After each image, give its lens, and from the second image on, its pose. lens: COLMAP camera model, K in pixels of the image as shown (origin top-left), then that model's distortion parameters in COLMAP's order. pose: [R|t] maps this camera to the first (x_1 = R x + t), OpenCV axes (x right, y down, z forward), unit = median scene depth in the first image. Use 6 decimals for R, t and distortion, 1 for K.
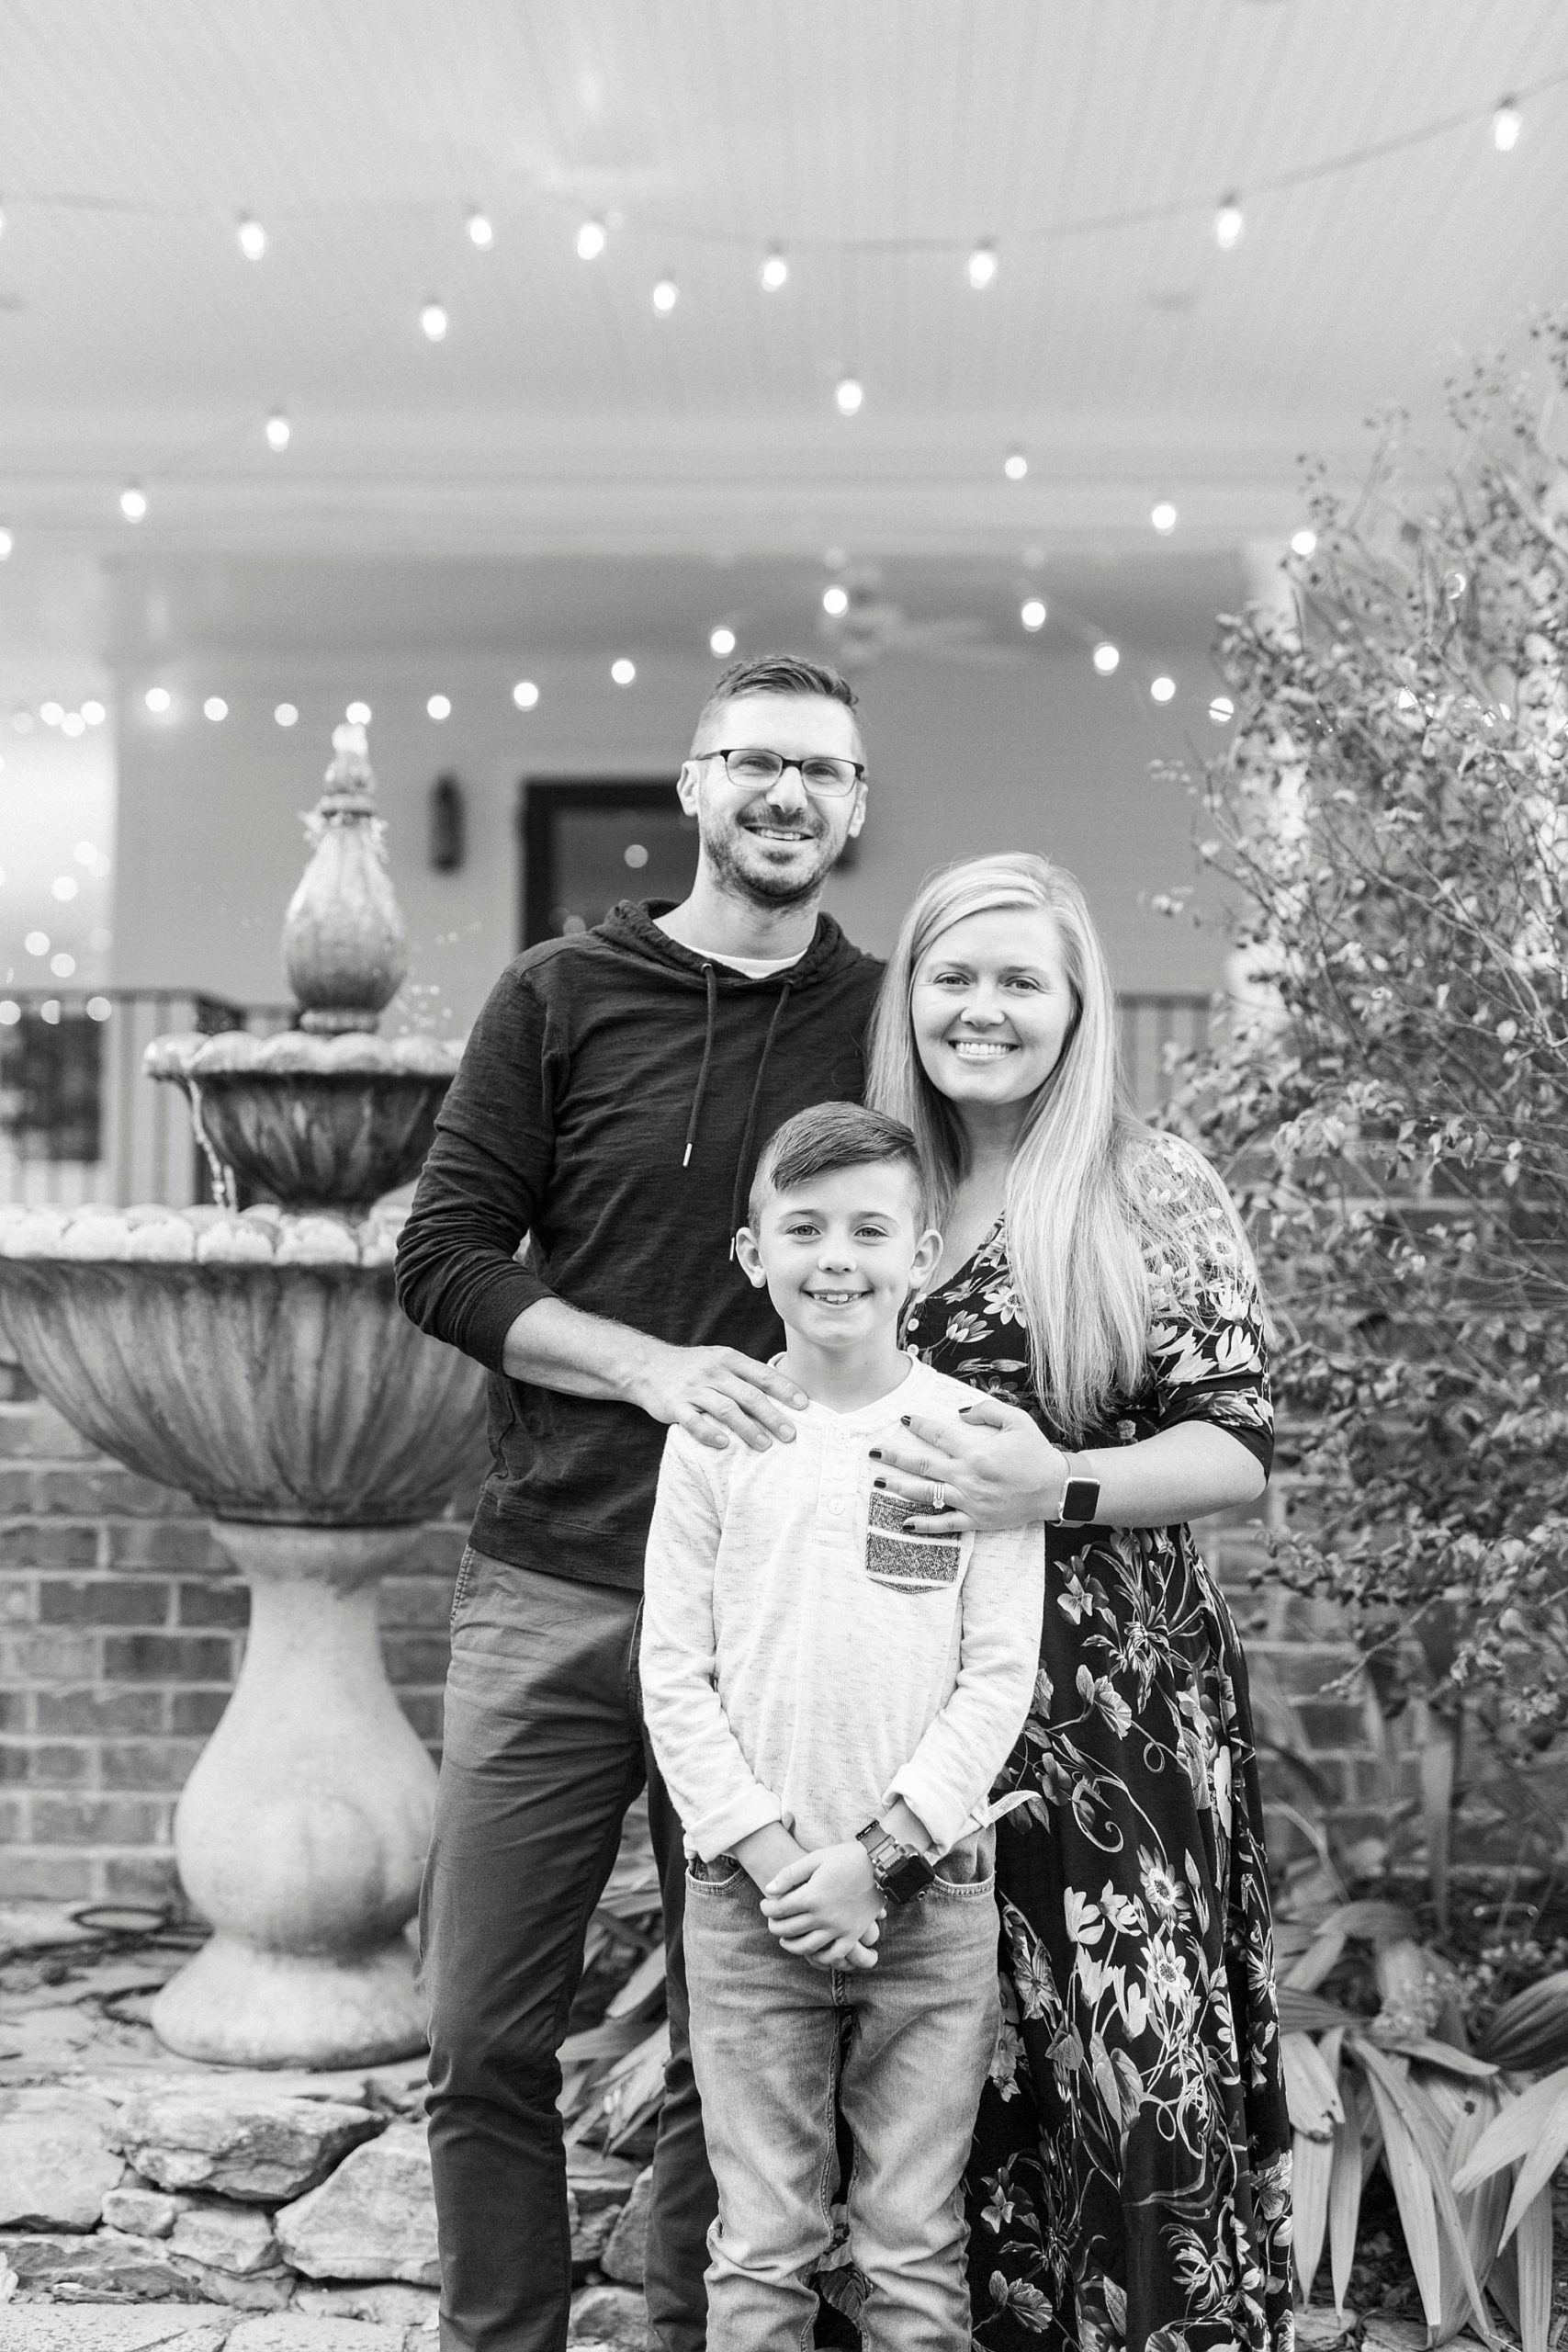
lens RADIAL K [[2370.8, 0, 770.8], [0, 2370.8, 1155.1], [0, 0, 1]] dist [0.007400, -0.012548]
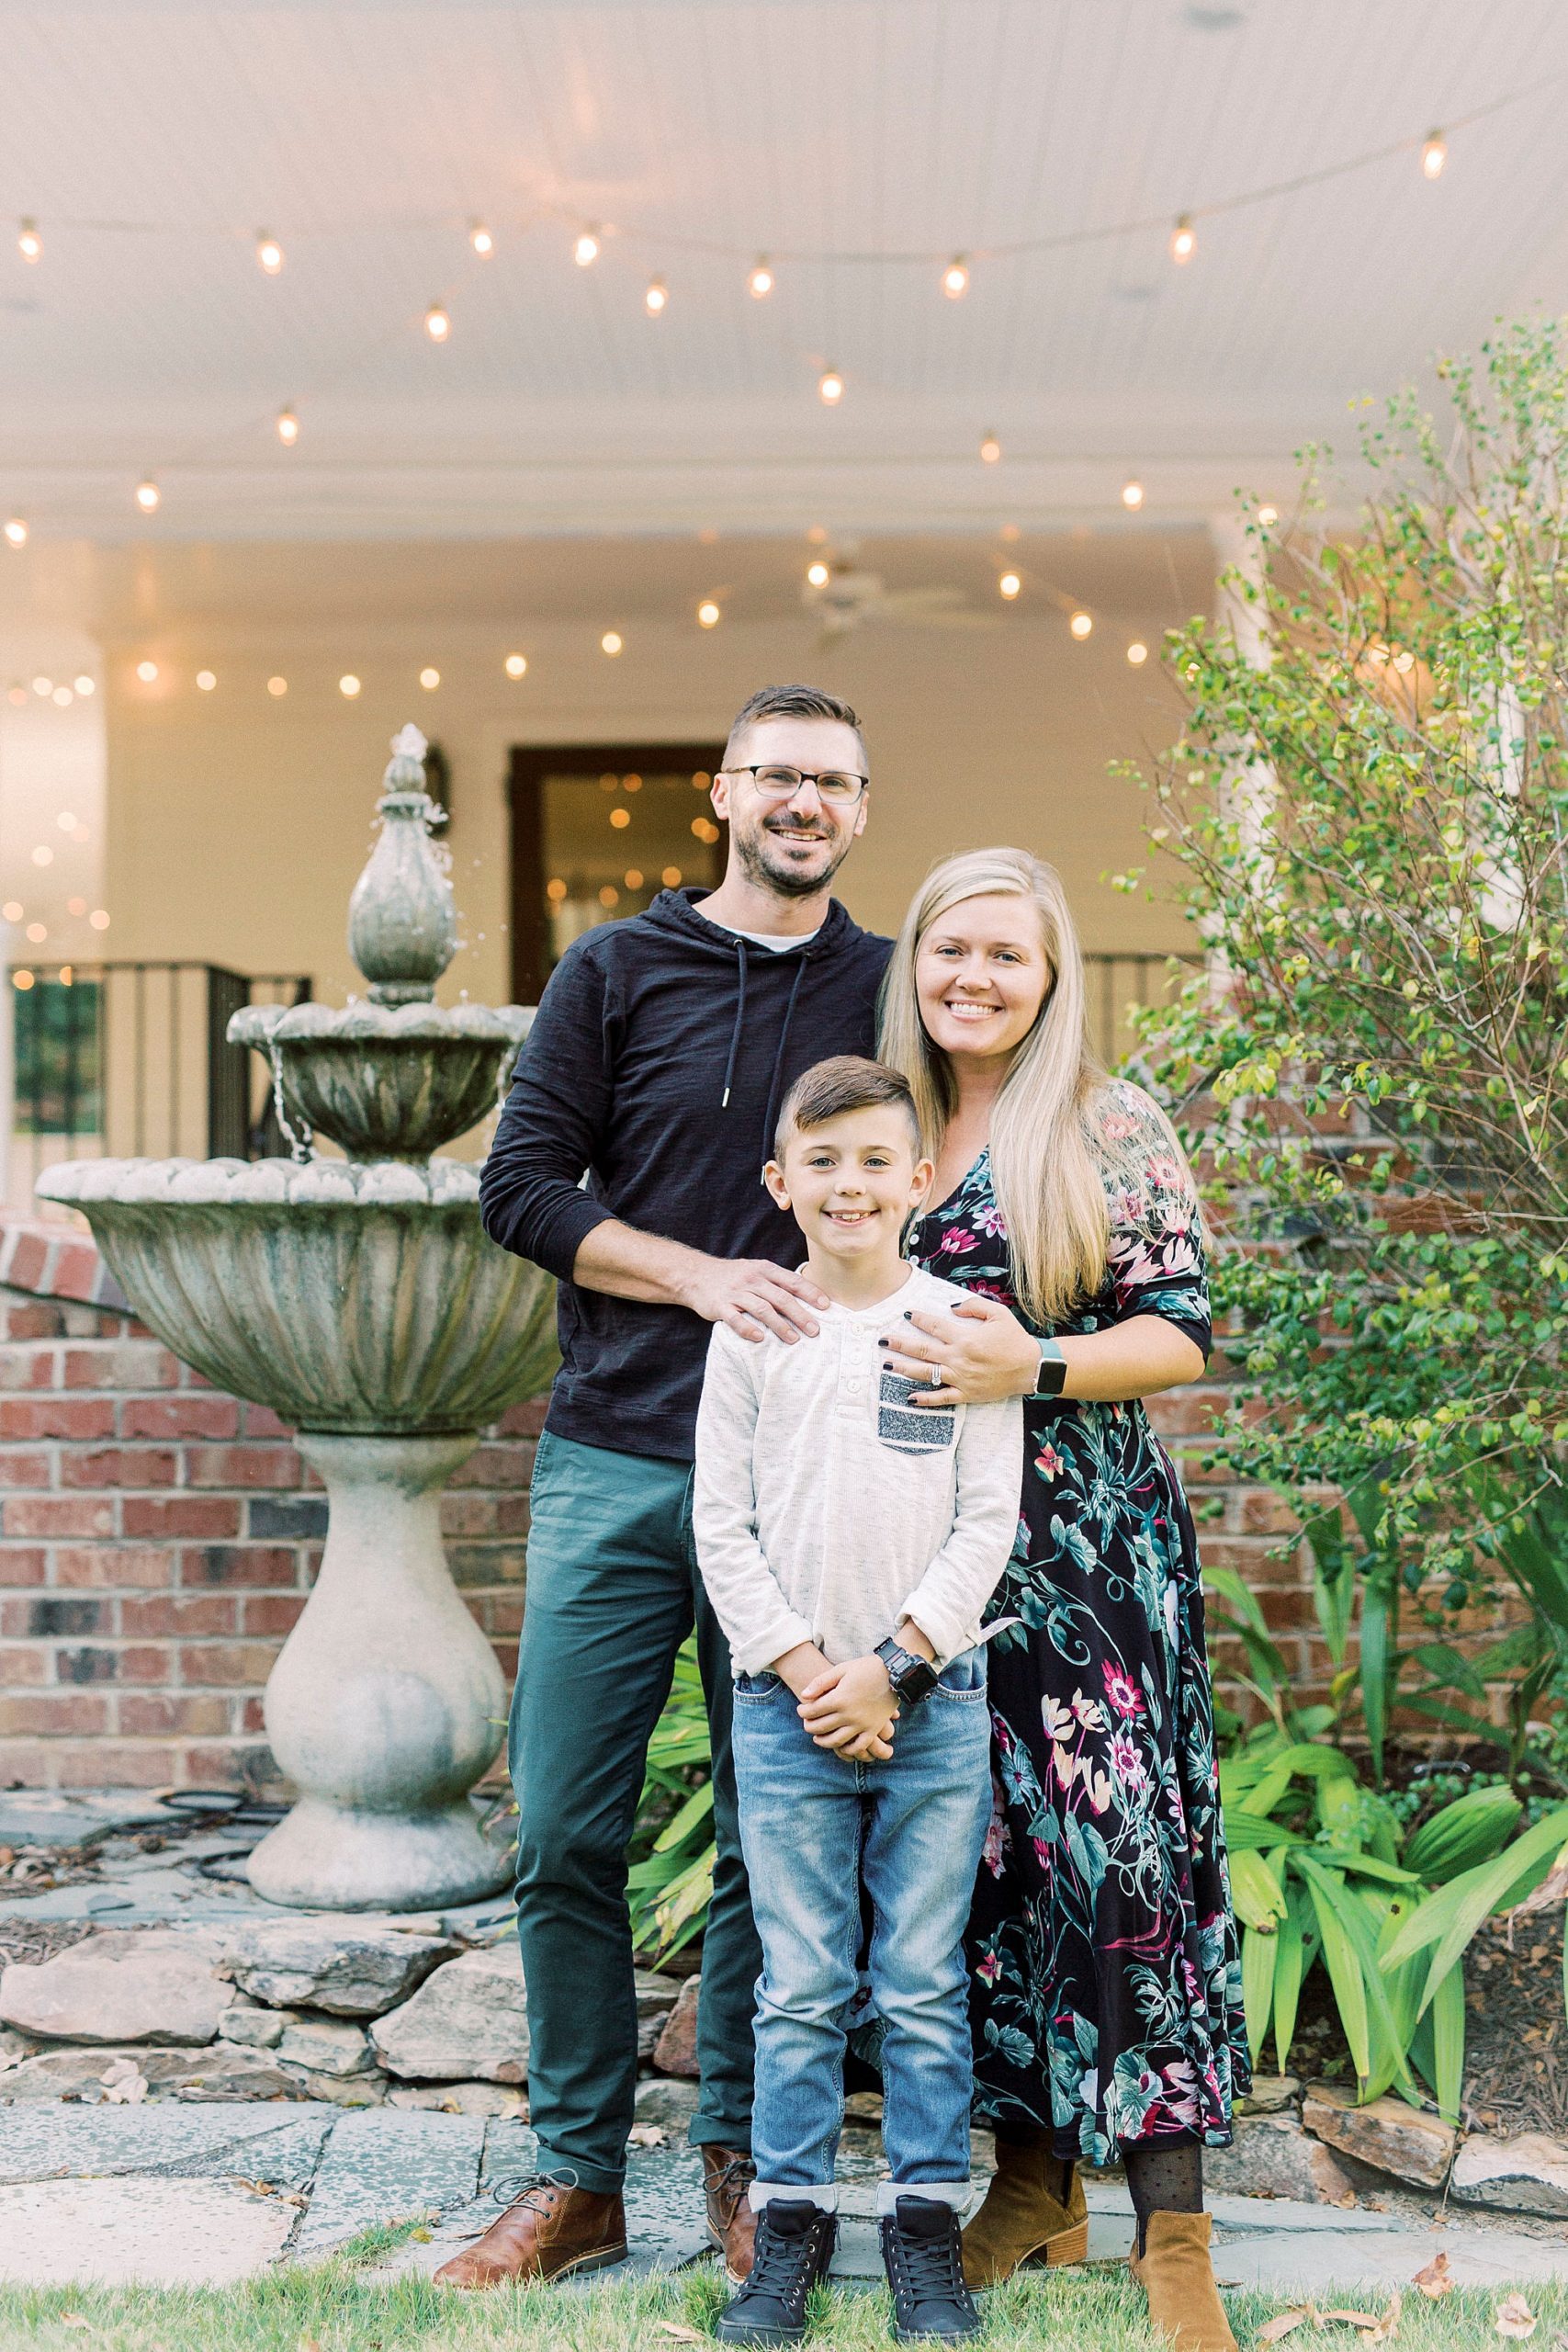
lens RADIAL K [[3583.2, 0, 710.5], [0, 3583.2, 1169.4], [0, 0, 1]] dist [-0.001296, 0.000913]
pose [[0.999739, -0.013860, 0.018149, -0.069141], [0.013793, 0.999898, 0.003825, 0.025185], [-0.018200, -0.003574, 0.999828, -0.752214]]
